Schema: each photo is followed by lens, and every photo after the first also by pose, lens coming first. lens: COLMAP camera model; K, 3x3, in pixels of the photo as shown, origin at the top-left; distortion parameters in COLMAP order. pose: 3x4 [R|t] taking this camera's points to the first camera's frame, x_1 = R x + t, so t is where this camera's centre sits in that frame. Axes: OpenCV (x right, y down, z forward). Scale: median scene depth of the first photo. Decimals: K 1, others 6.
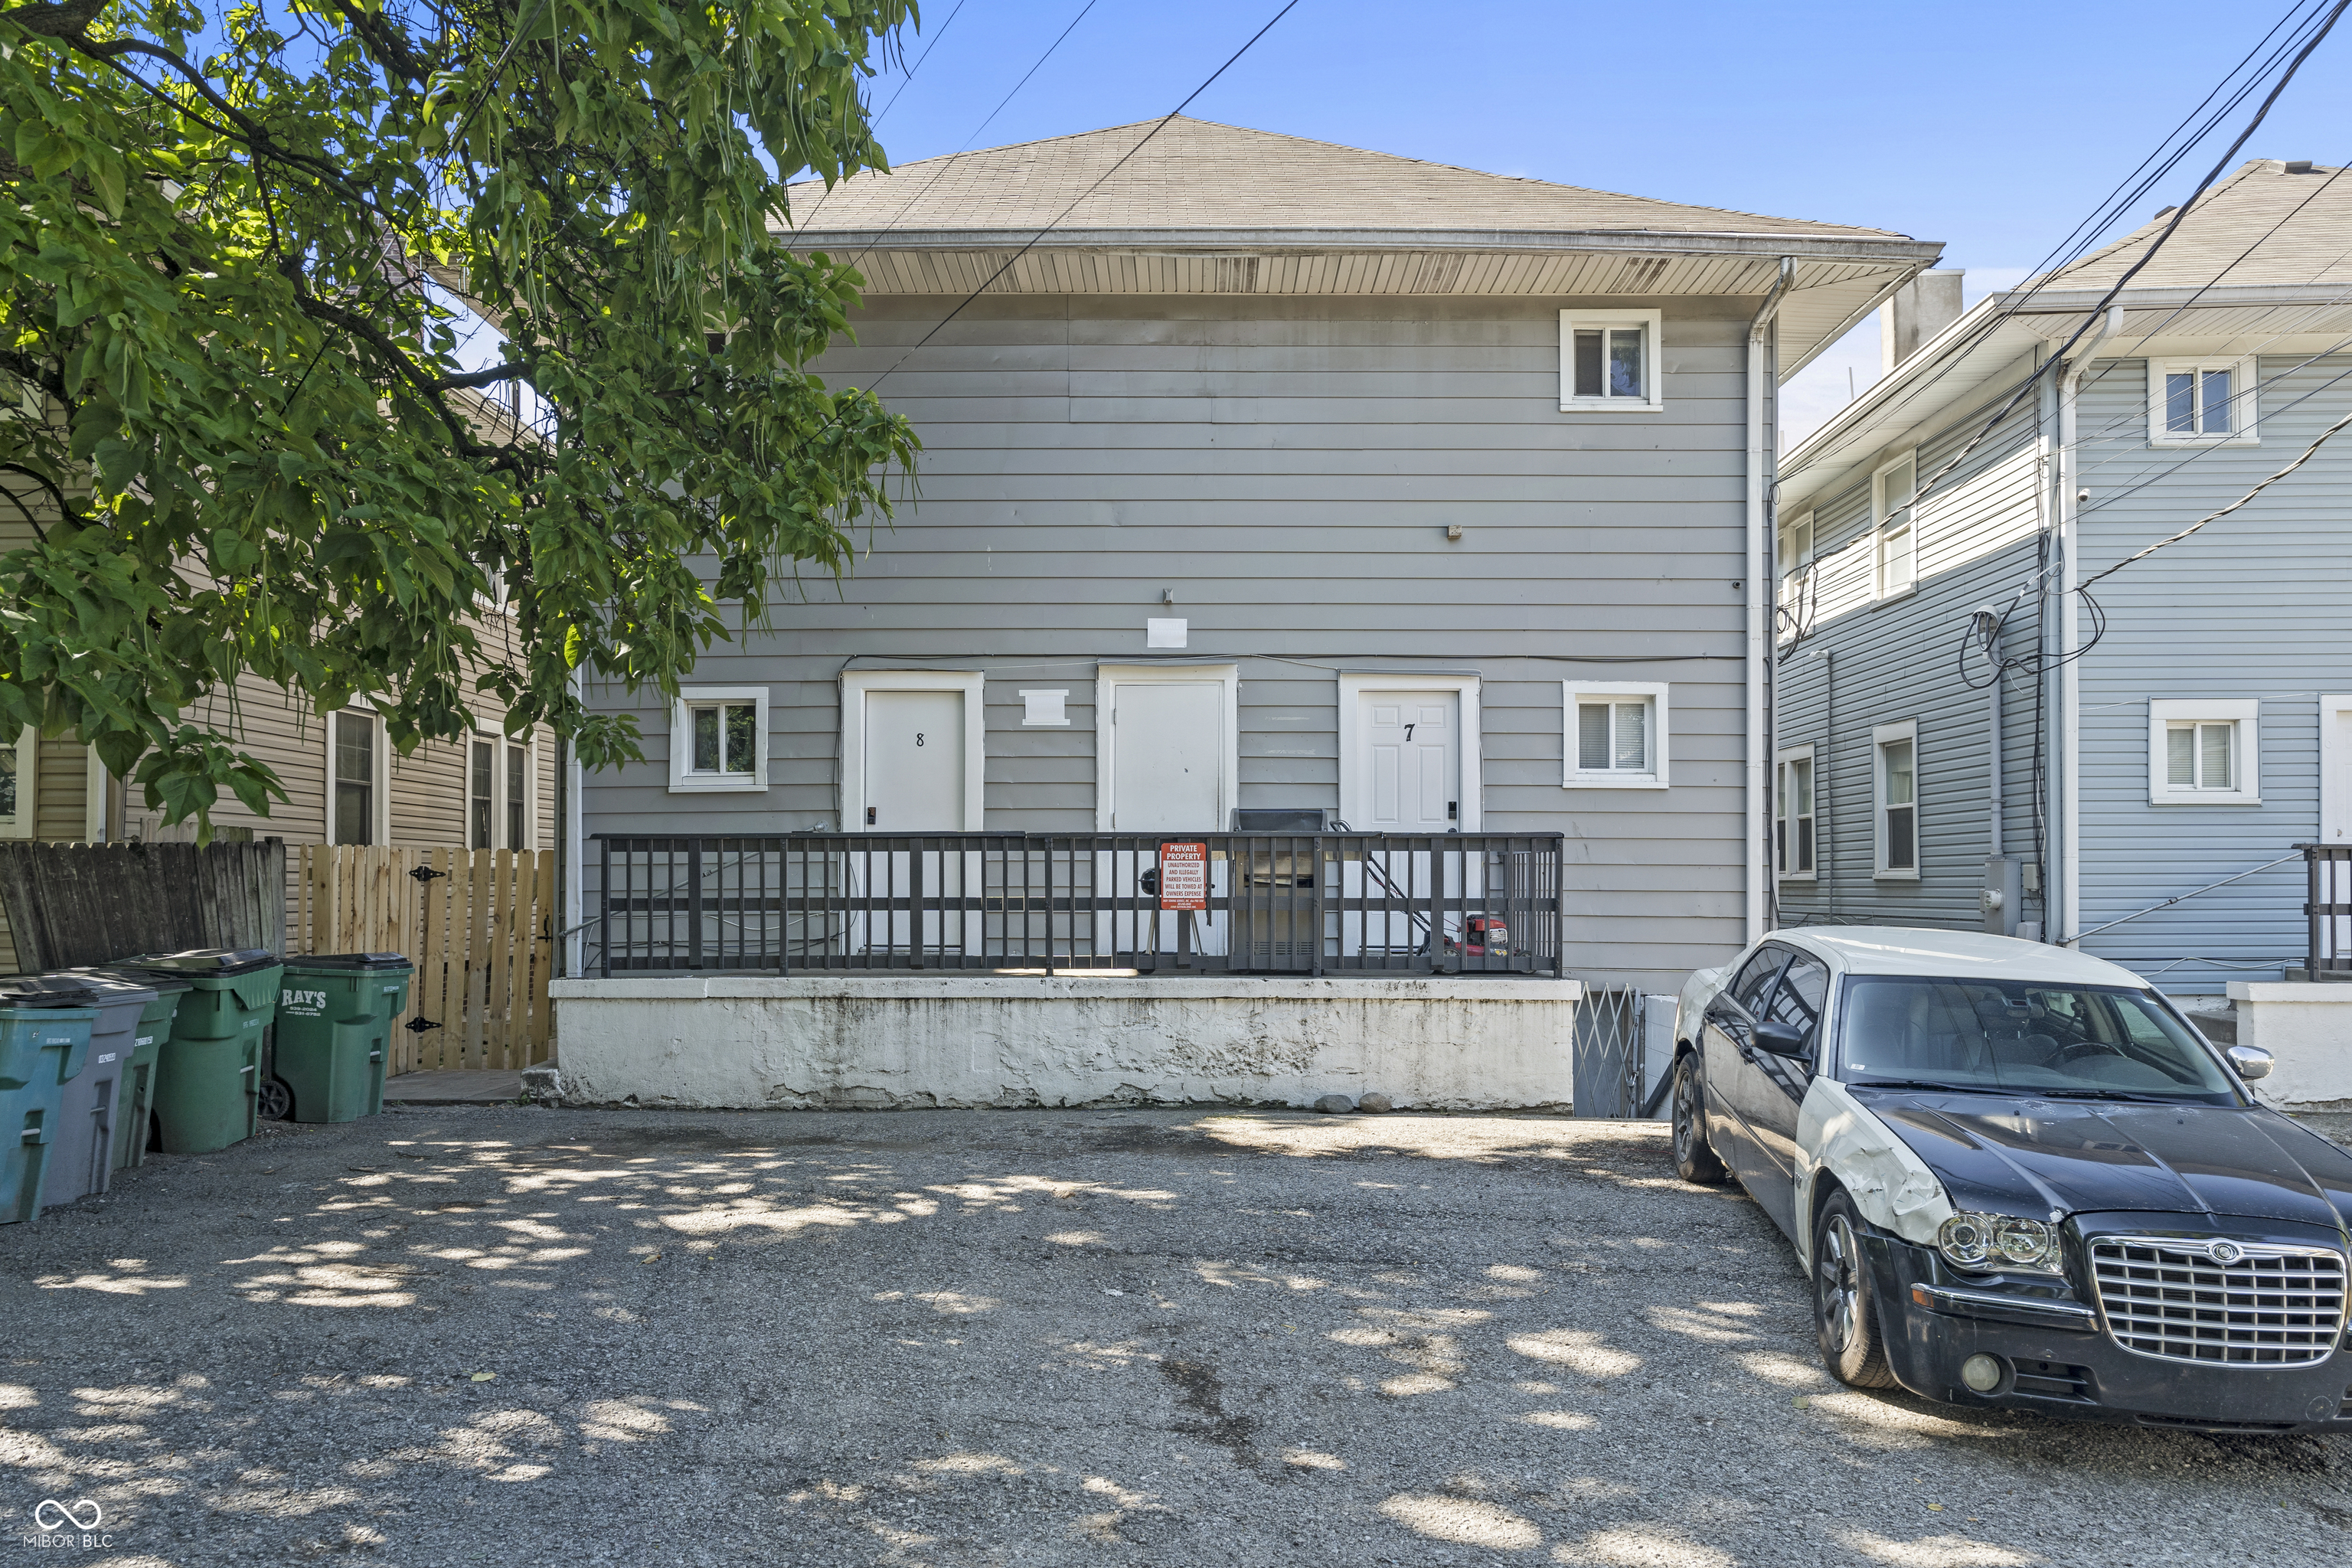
lens RADIAL K [[1660.5, 0, 1170.0], [0, 1660.5, 855.2], [0, 0, 1]] dist [0.000955, 0.007638]
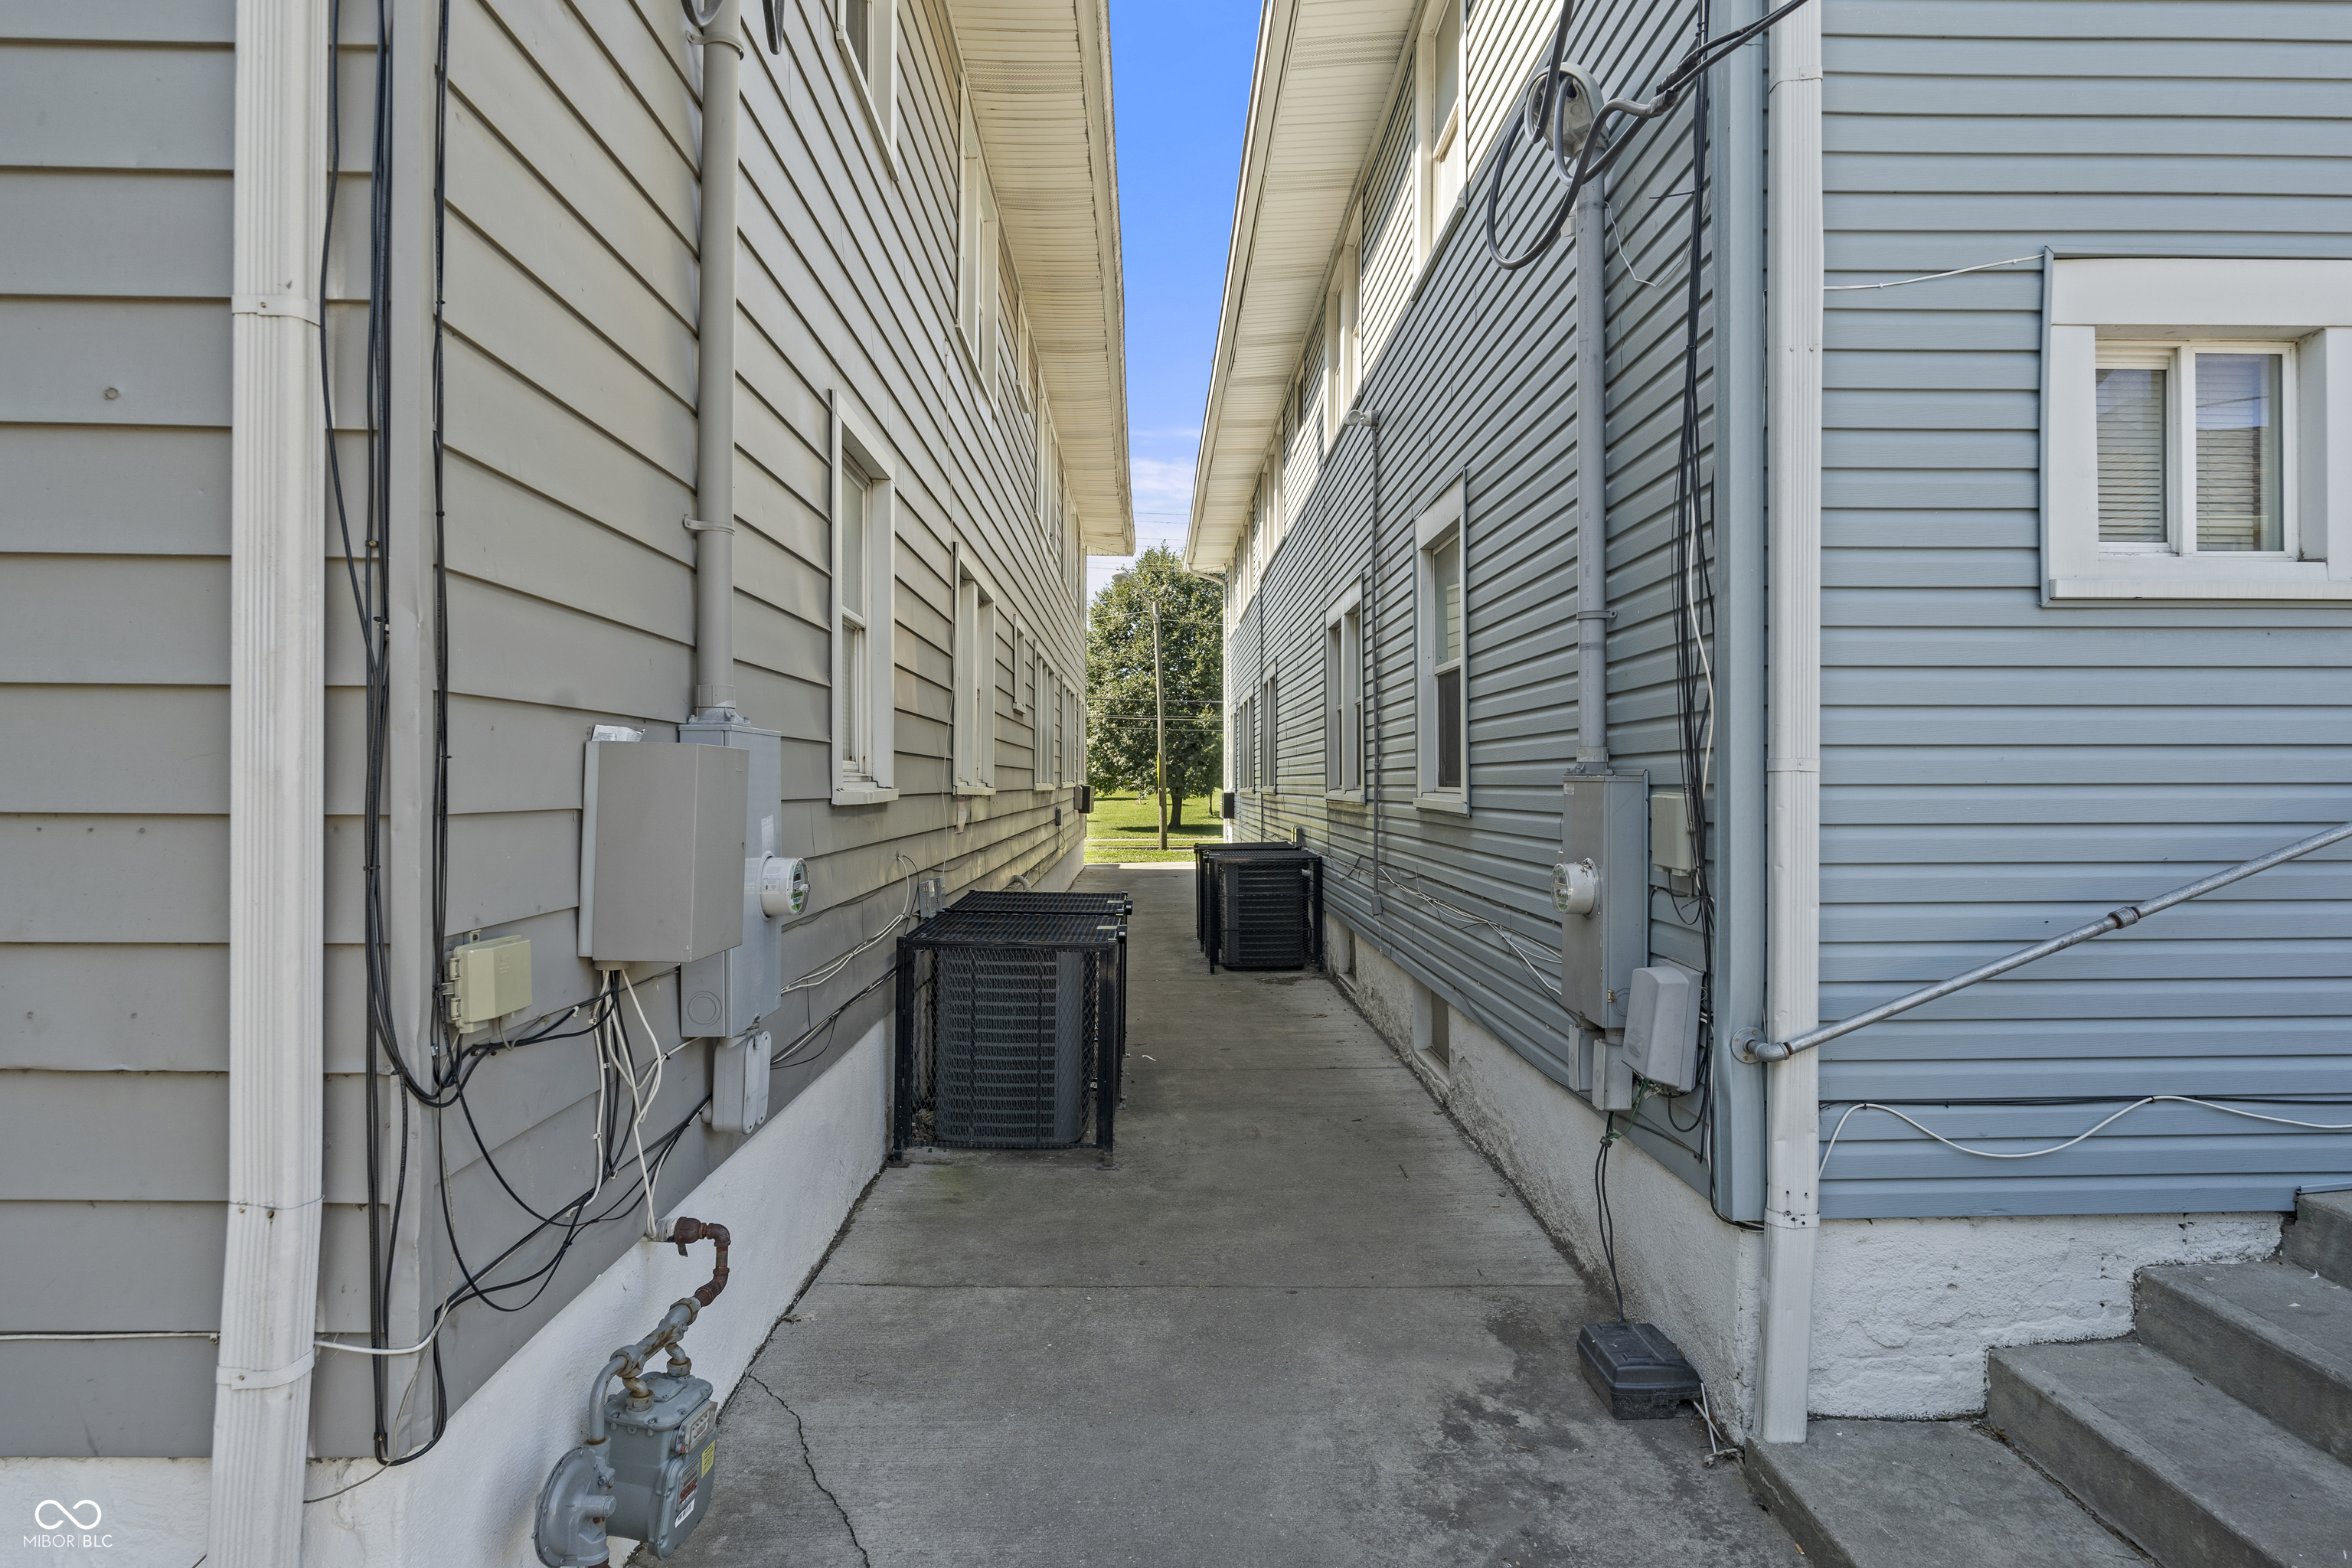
lens RADIAL K [[1211.8, 0, 1175.5], [0, 1211.8, 778.1], [0, 0, 1]] dist [-0.002315, -0.000309]
pose [[0.999017, -0.000631, 0.044332, 0.435603], [0.000024, 0.999906, 0.013692, -0.000864], [-0.044337, -0.013677, 0.998923, 0.814386]]
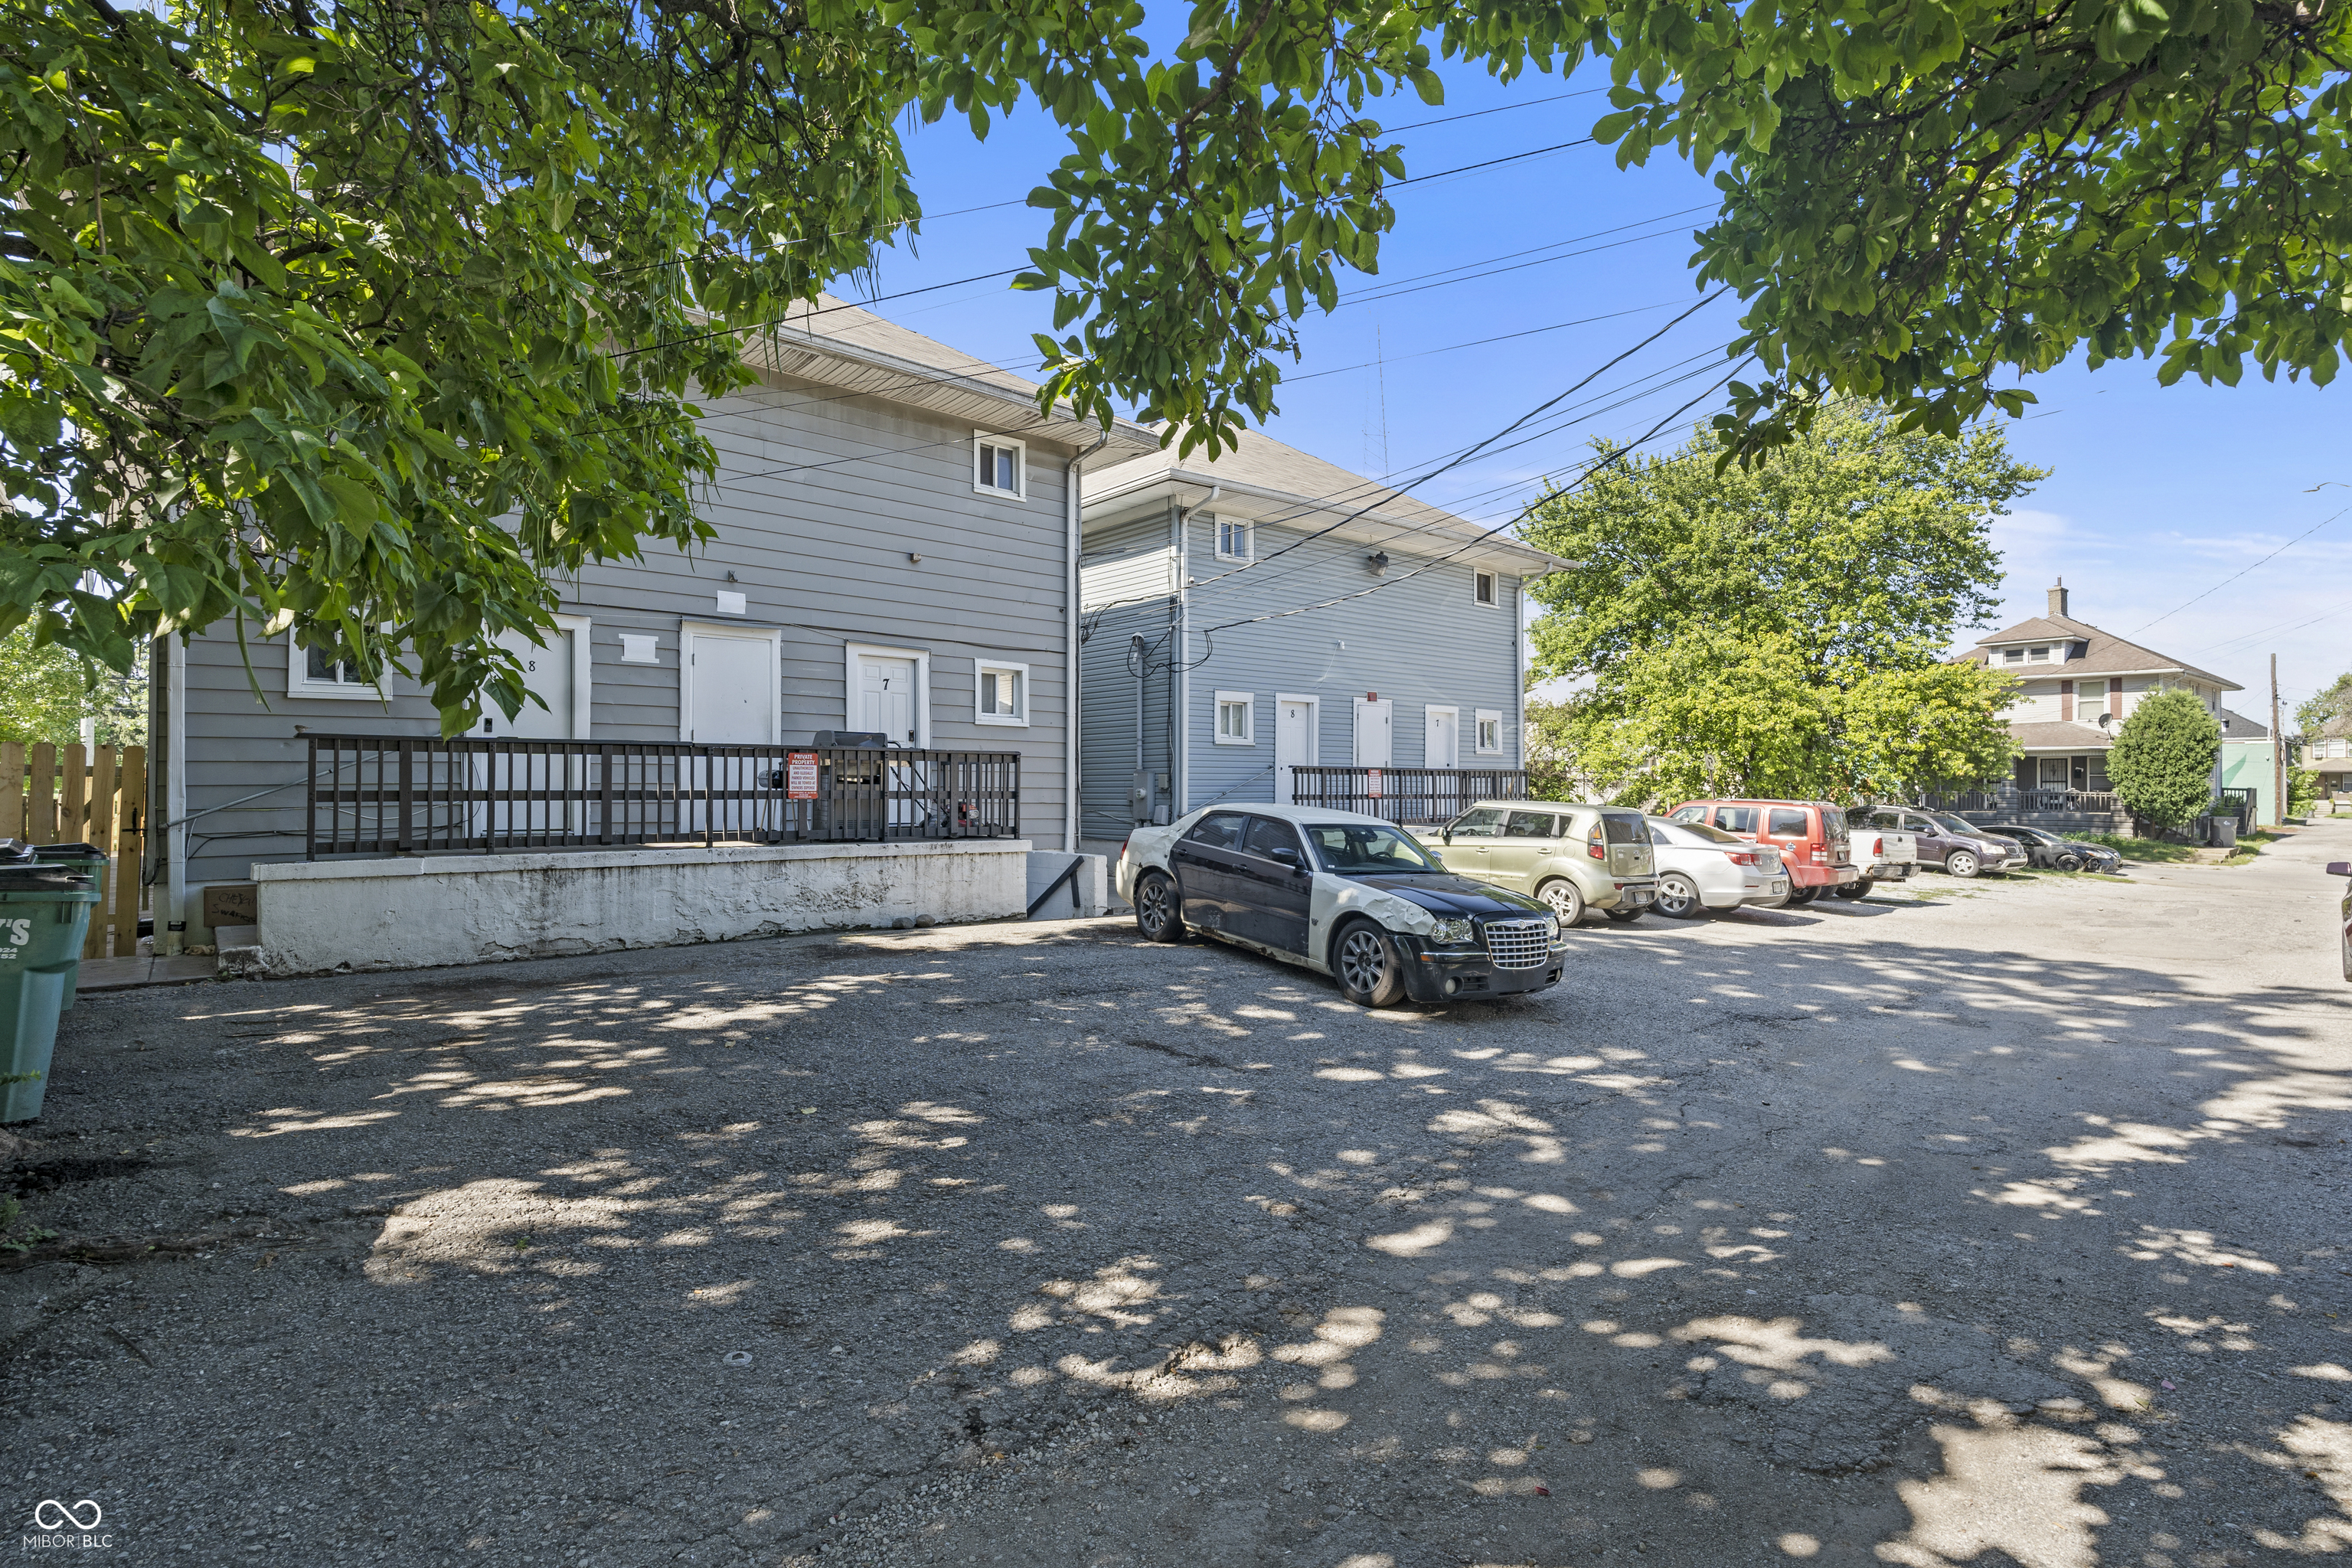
lens RADIAL K [[1211.8, 0, 1170.5], [0, 1211.8, 780.7], [0, 0, 1]] dist [-0.002315, -0.000309]
pose [[0.728448, 0.006403, 0.685071, -0.437922], [-0.016045, 0.999841, 0.007717, 0.002873], [-0.684913, -0.016614, 0.728436, 0.000592]]
